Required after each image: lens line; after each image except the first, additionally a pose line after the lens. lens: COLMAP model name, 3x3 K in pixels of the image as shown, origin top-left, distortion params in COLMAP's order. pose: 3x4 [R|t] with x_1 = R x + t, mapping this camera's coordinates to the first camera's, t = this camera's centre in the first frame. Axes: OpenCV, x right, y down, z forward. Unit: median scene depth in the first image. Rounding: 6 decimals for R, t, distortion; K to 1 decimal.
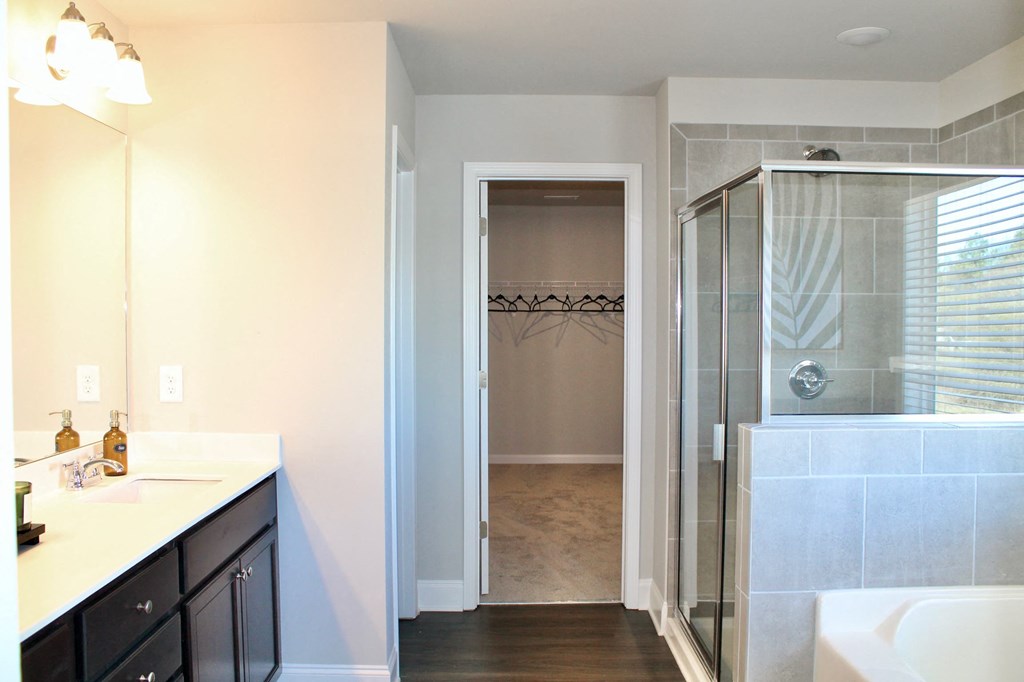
lens RADIAL K [[855.7, 0, 512.0], [0, 855.7, 341.0], [0, 0, 1]] dist [-0.186407, 0.197984]
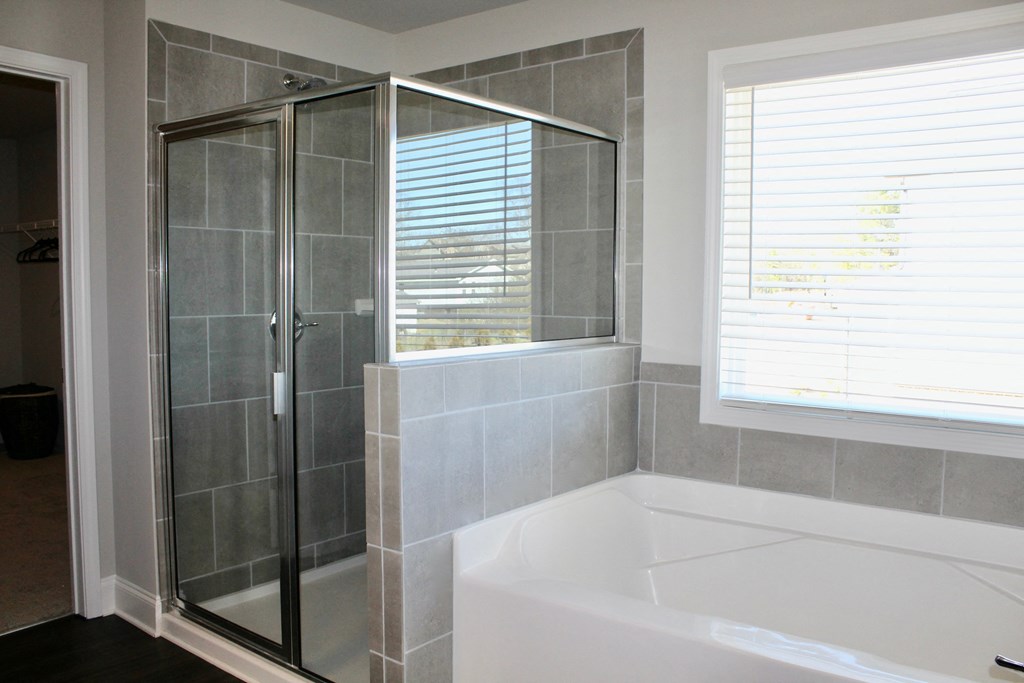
lens RADIAL K [[855.7, 0, 512.0], [0, 855.7, 341.5], [0, 0, 1]] dist [-0.186407, 0.197984]
pose [[0.629195, -0.047969, 0.775766, -0.224476], [0.014199, 0.998637, 0.050234, 0.021039], [-0.777118, -0.020592, 0.629018, 0.213344]]
